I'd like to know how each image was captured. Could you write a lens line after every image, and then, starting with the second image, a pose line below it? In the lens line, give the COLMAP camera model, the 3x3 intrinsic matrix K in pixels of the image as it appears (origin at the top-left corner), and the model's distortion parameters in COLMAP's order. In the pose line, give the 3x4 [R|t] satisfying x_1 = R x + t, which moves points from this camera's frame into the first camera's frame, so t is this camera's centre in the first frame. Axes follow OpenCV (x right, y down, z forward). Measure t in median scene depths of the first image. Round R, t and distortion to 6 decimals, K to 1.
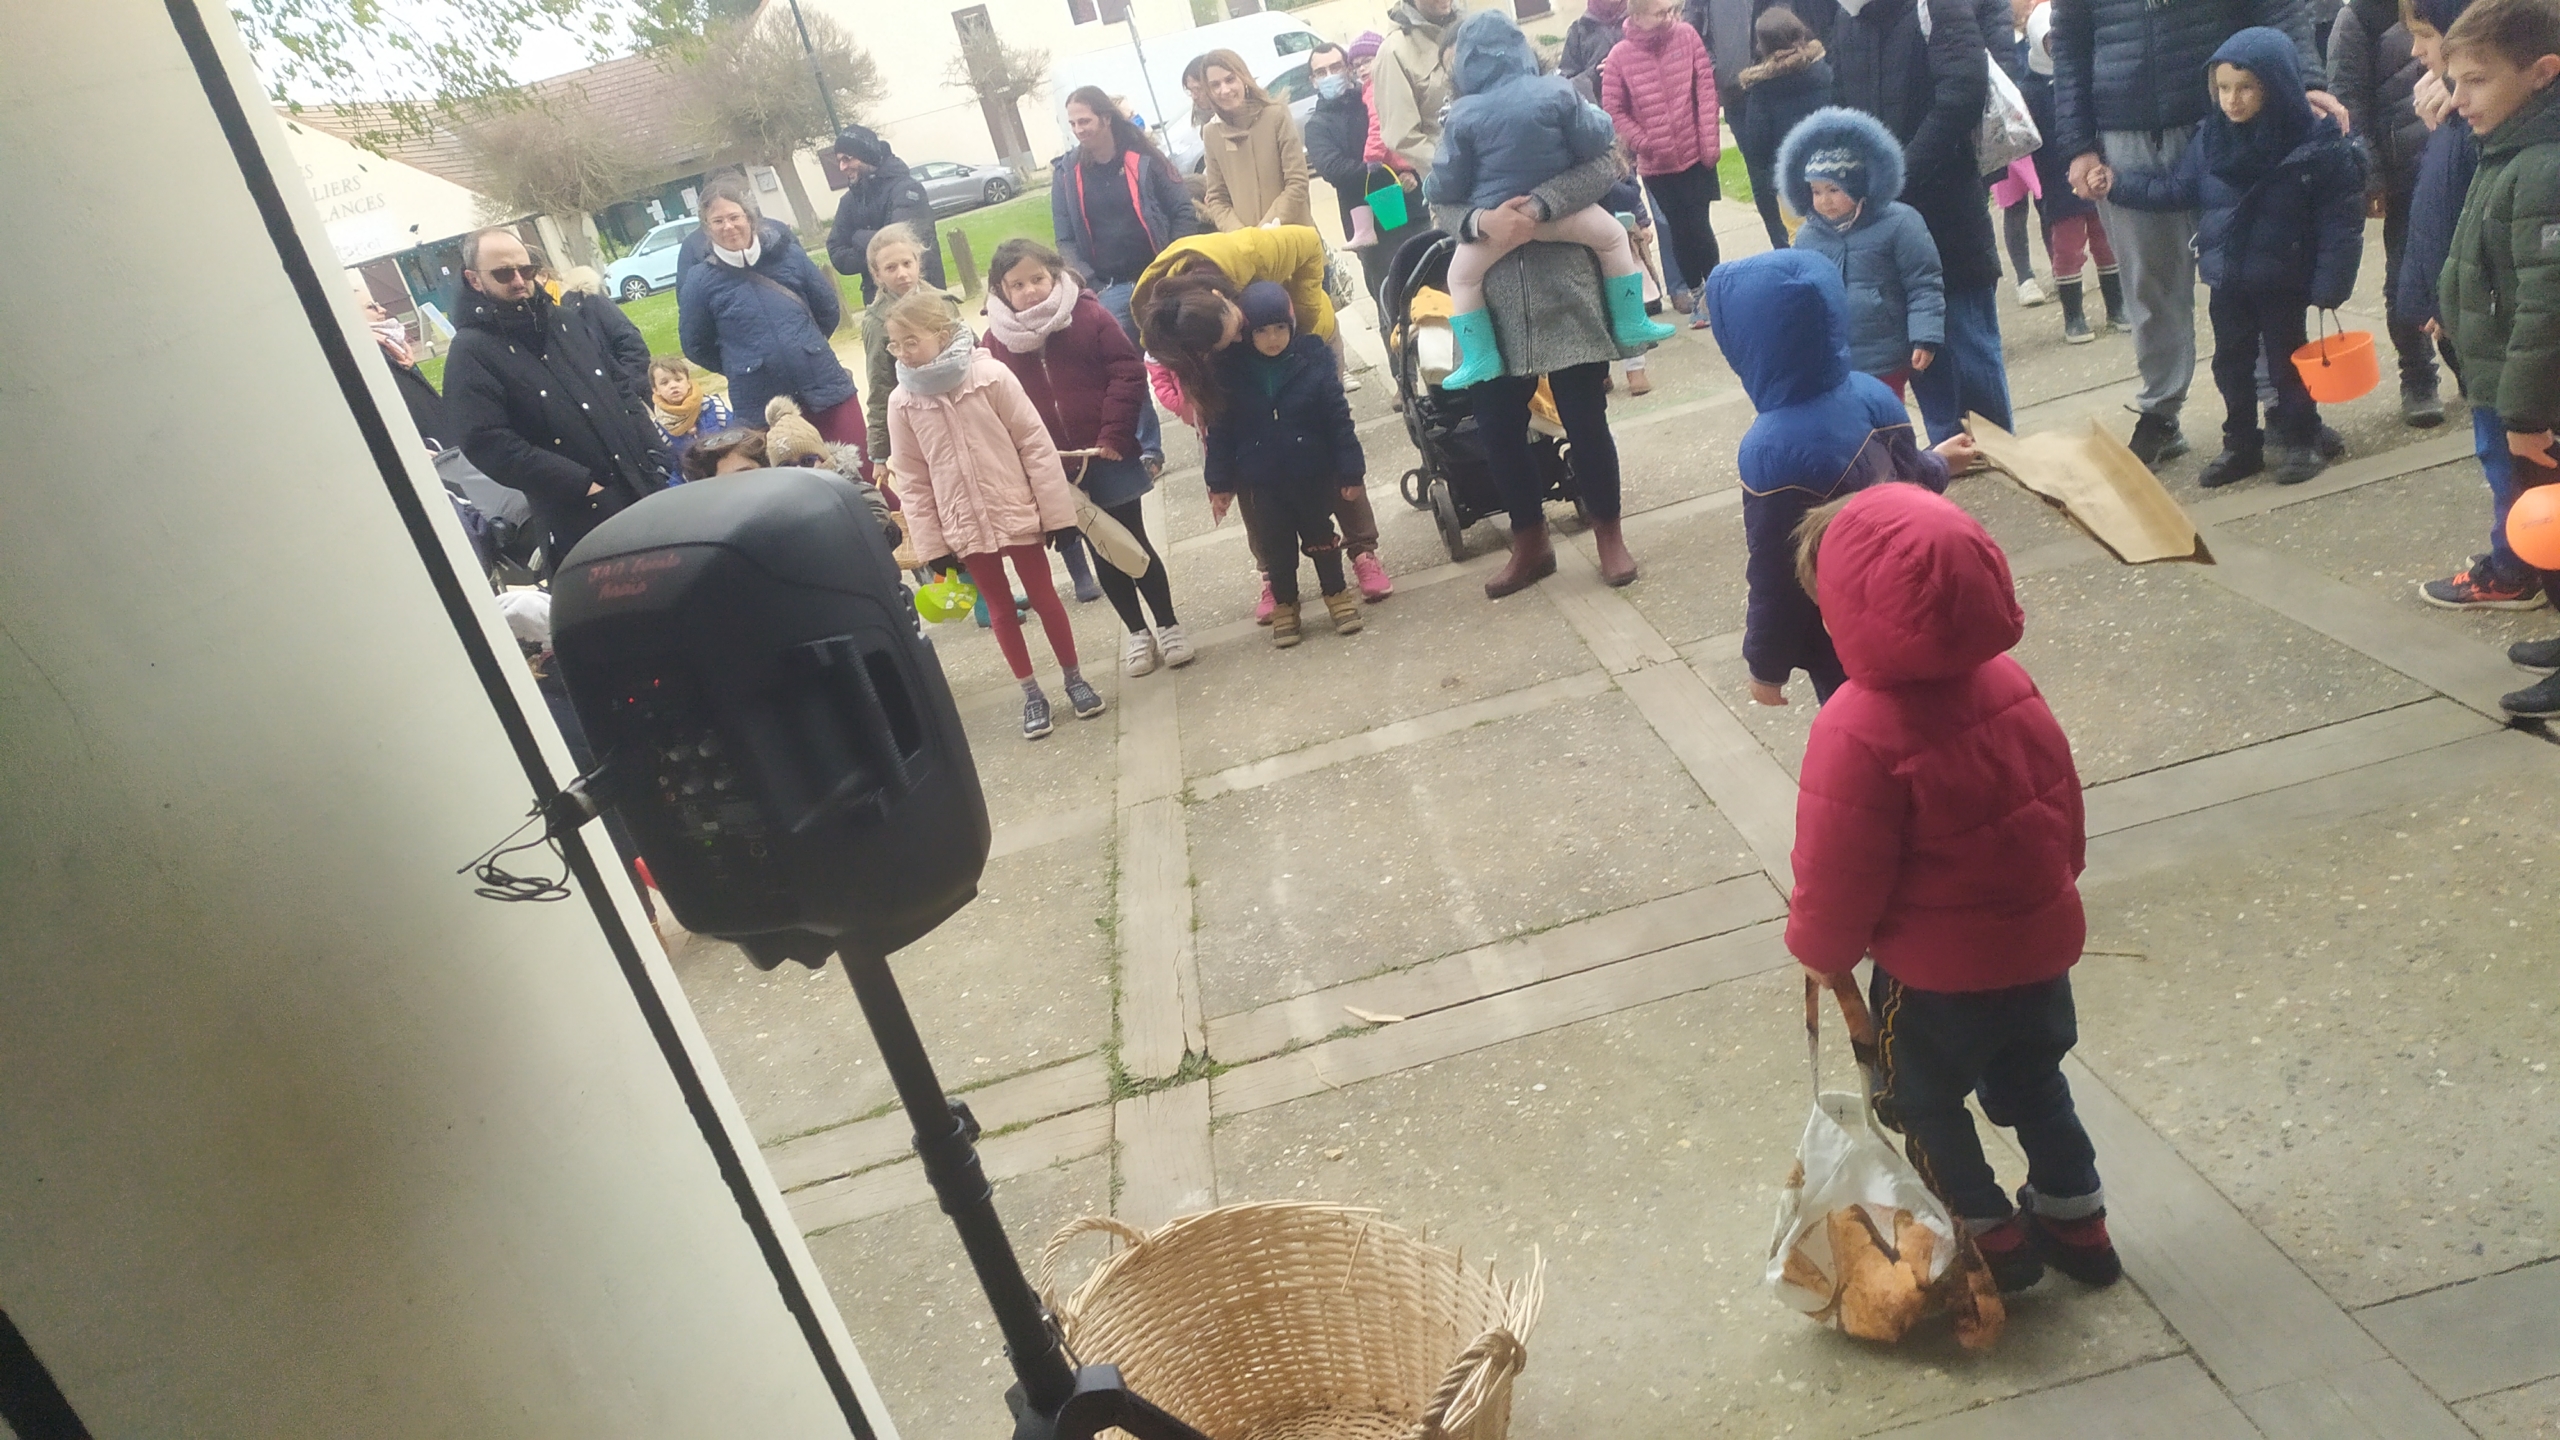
lens RADIAL K [[1894.9, 0, 1265.9], [0, 1894.9, 700.9], [0, 0, 1]] dist [0.011097, -0.000647]
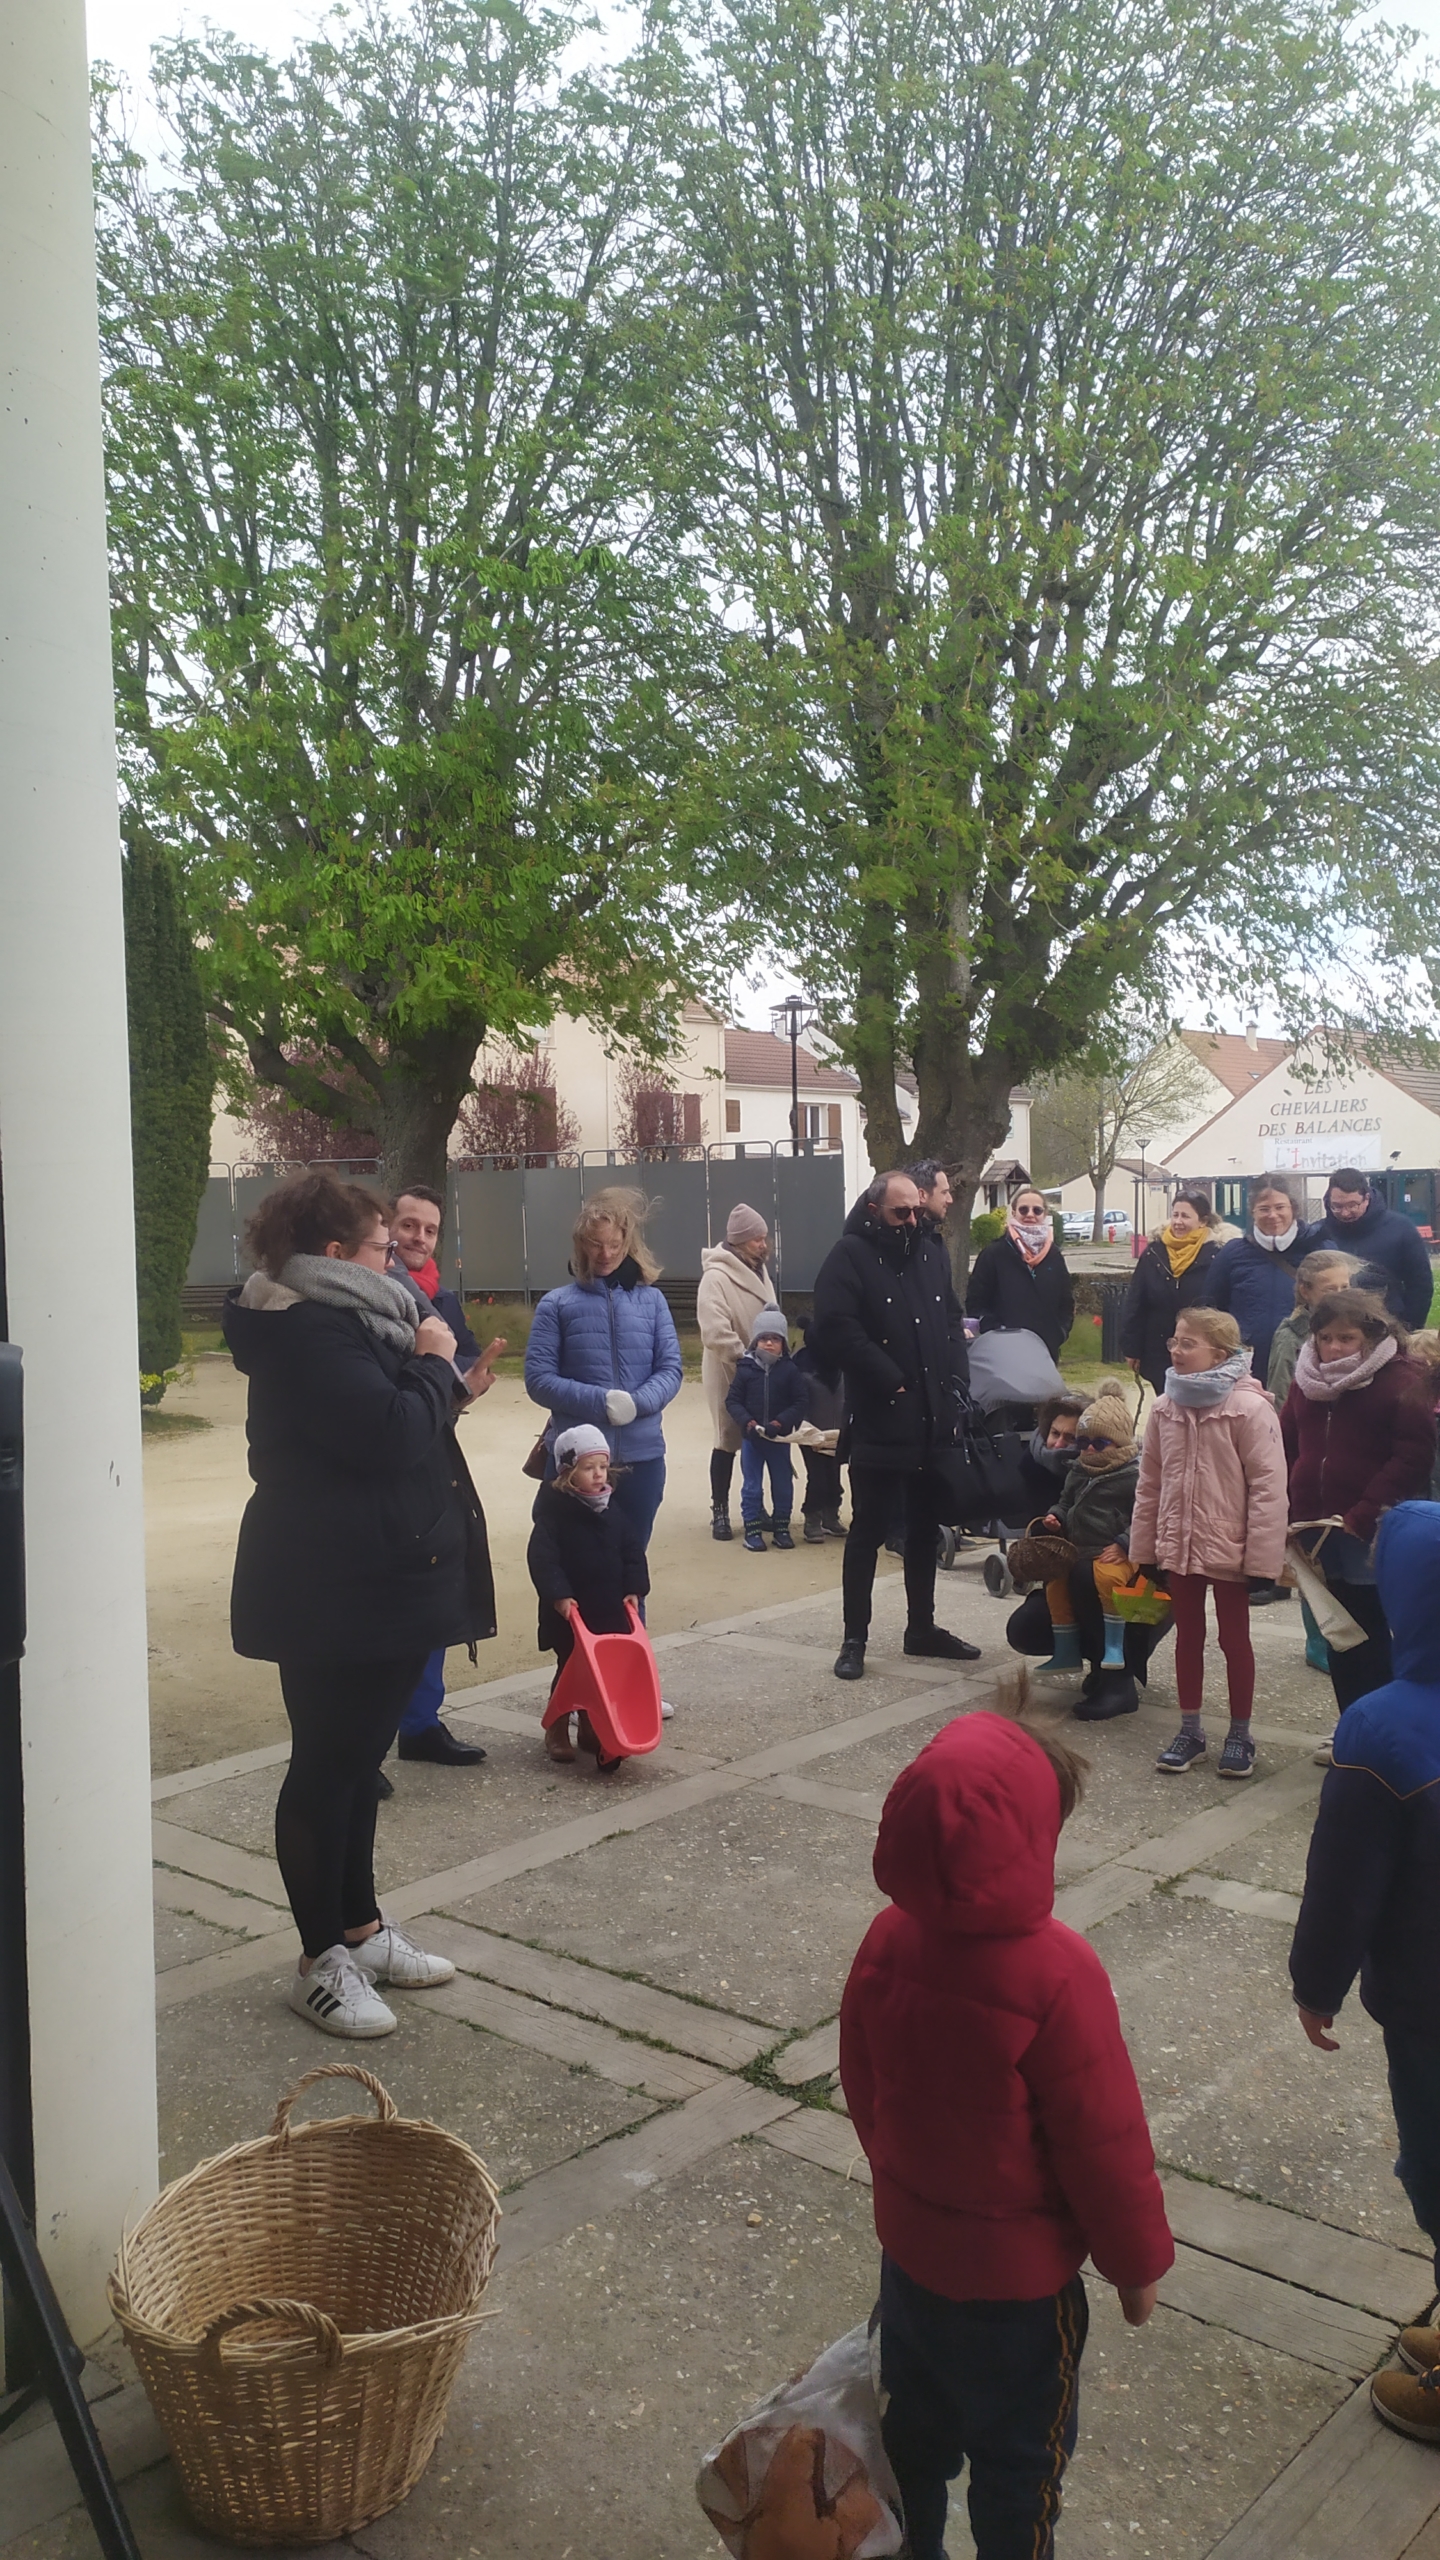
lens RADIAL K [[1894.9, 0, 705.9], [0, 1894.9, 1273.7], [0, 0, 1]] dist [0.011097, -0.000647]
pose [[0.676248, 0.254422, -0.691345, 0.358432], [-0.376183, 0.926148, -0.027136, -0.111835], [0.633384, 0.278423, 0.722015, 0.085851]]
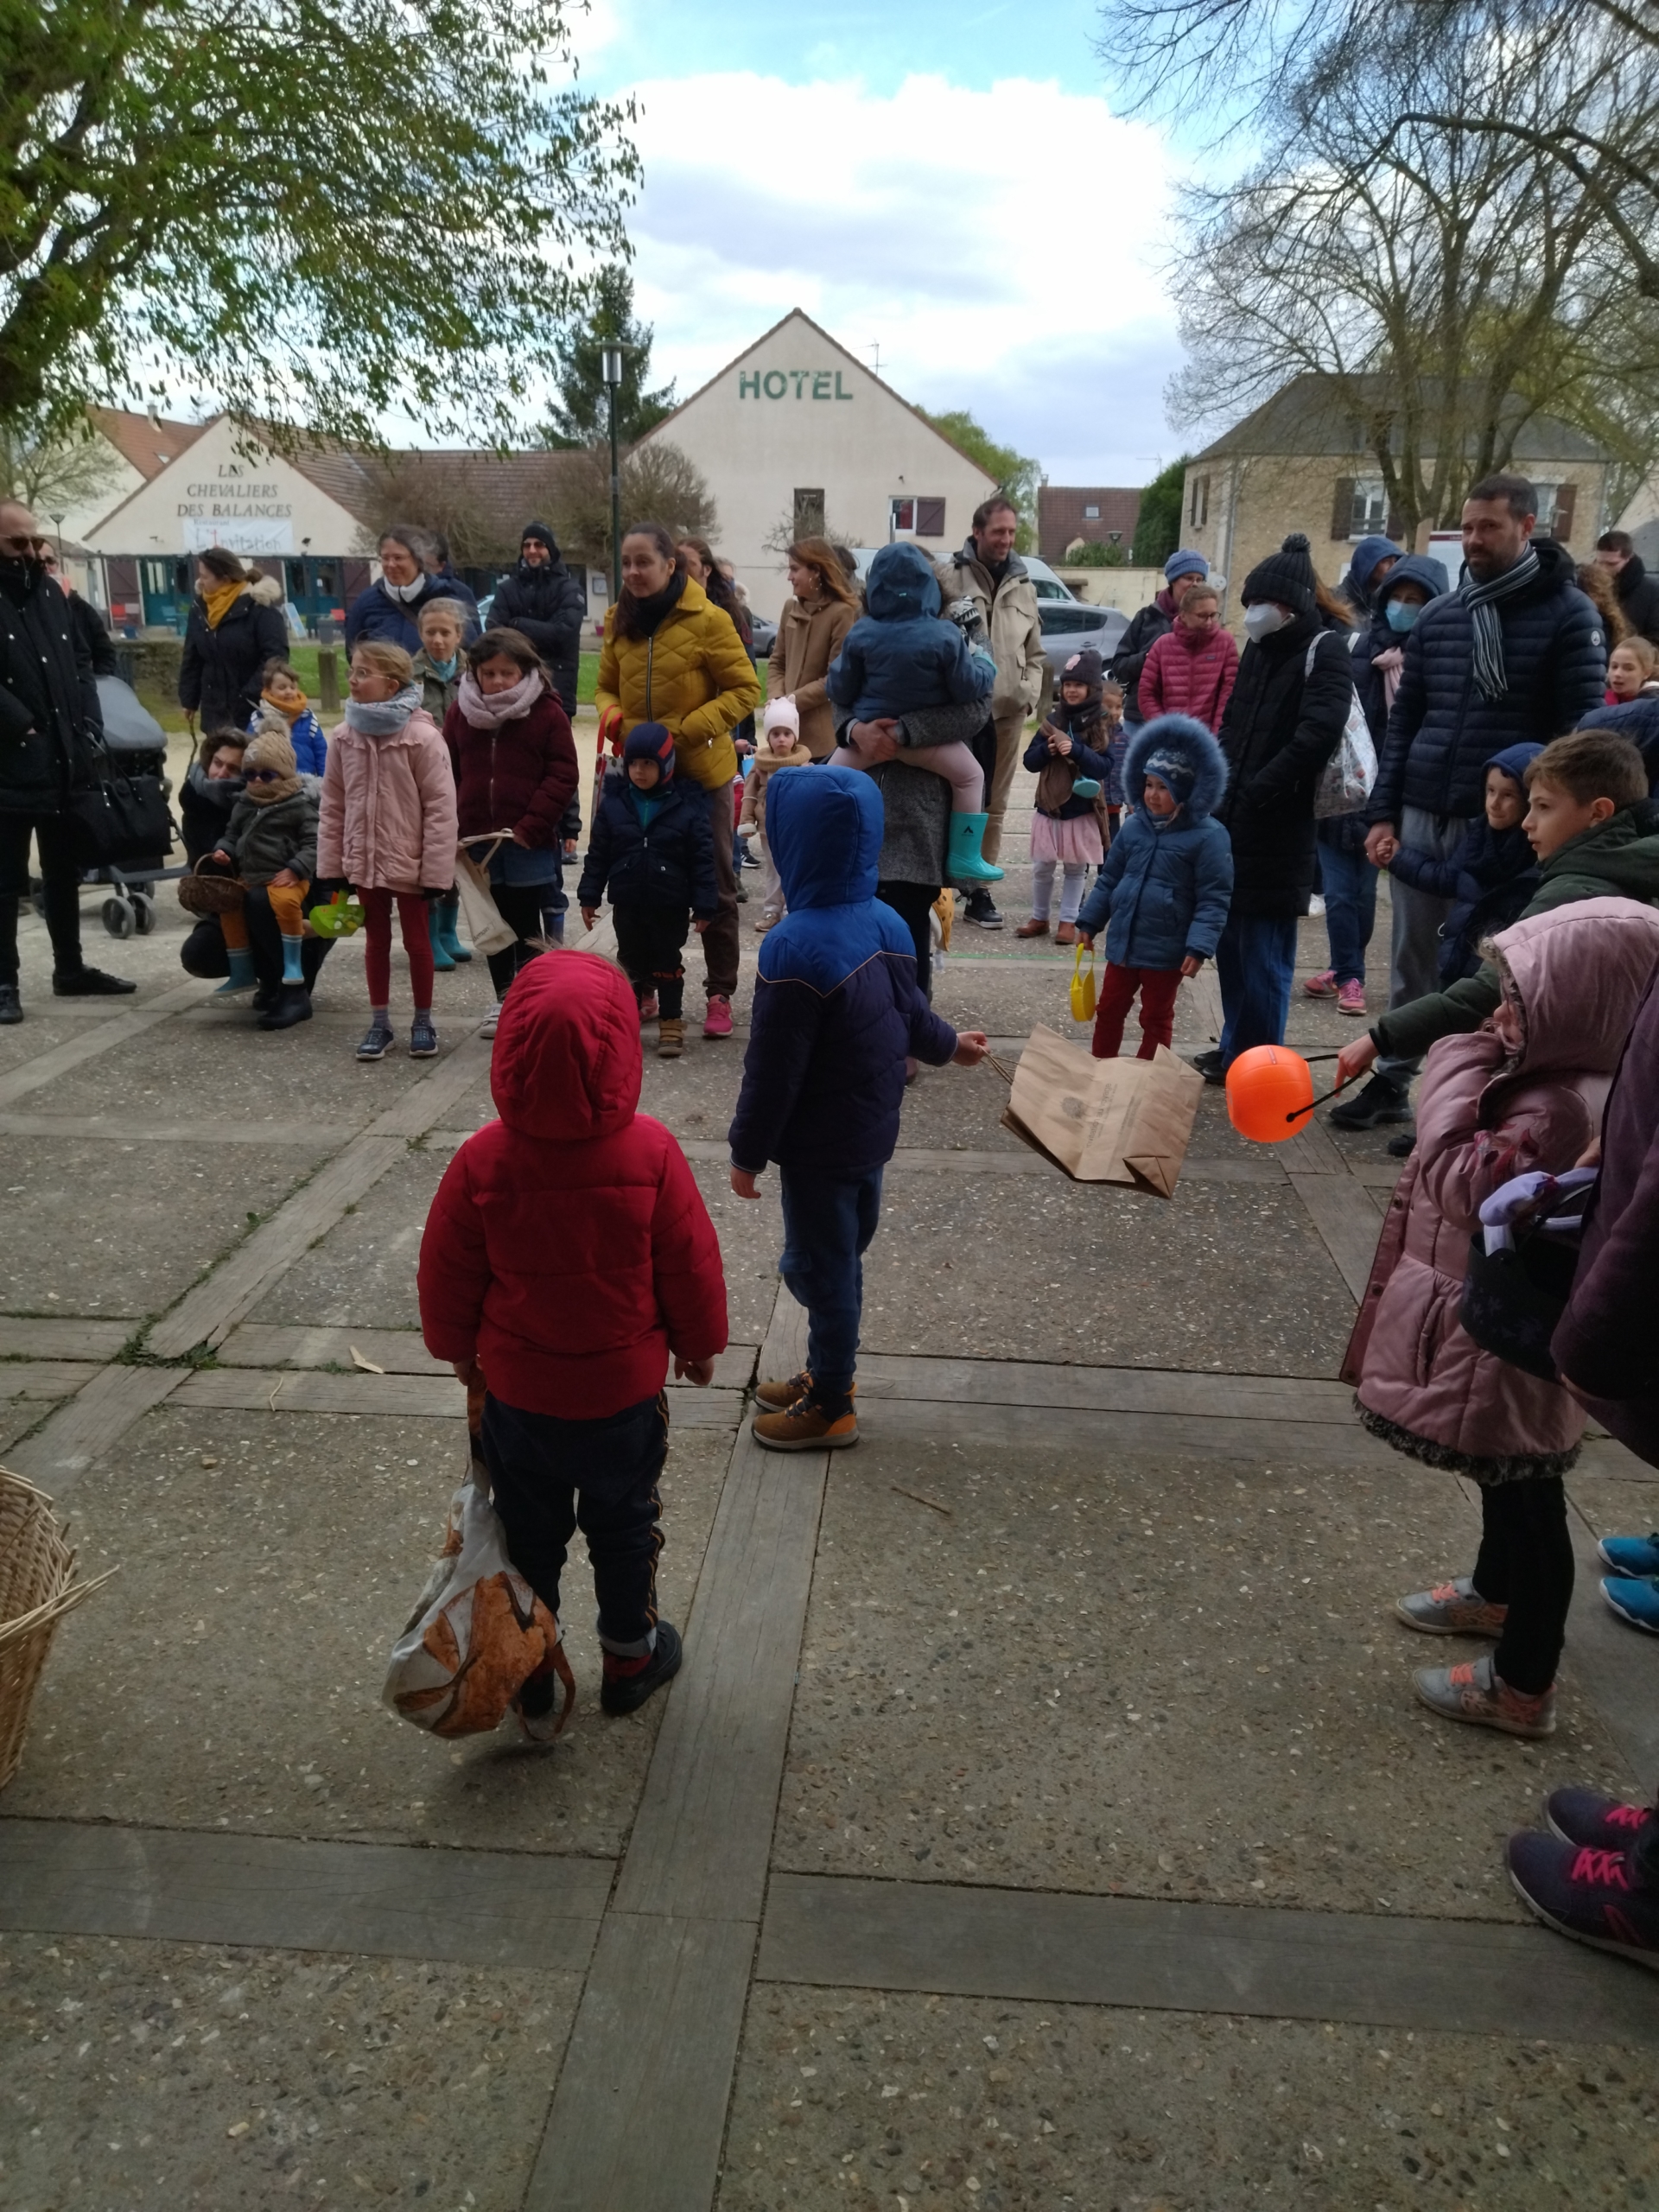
lens RADIAL K [[1661.4, 0, 832.4], [0, 1661.4, 1105.4], [0, 0, 1]] dist [-0.001686, -0.012386]
pose [[0.953836, 0.293985, -0.061400, 0.229265], [-0.294983, 0.955472, -0.007679, -0.031782], [0.056408, 0.025437, 0.998084, 0.044373]]
